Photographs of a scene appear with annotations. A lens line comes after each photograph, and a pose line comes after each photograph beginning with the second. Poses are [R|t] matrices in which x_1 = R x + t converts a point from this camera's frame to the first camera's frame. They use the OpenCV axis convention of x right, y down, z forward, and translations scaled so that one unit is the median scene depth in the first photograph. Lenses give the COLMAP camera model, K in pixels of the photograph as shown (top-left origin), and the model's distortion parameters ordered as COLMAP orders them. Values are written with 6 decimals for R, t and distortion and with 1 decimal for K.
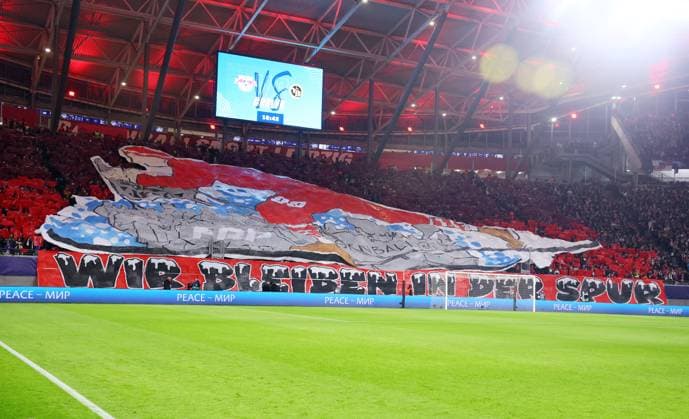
lens RADIAL K [[819.5, 0, 344.5], [0, 819.5, 209.5], [0, 0, 1]] dist [0.054604, 0.006143]
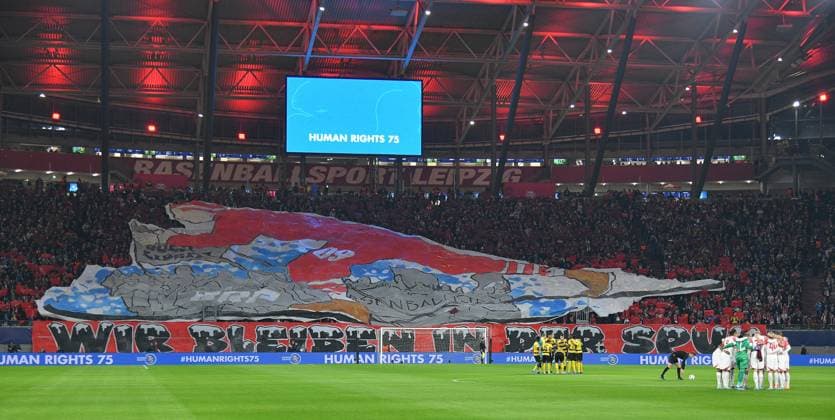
lens RADIAL K [[1580.7, 0, 457.5], [0, 1580.7, 210.0], [0, 0, 1]] dist [0.005945, 0.102738]
pose [[0.962913, -0.058618, -0.263366, 0.619566], [0.057193, 0.998277, -0.013080, -0.032364], [0.263679, -0.002468, 0.964607, -0.747062]]
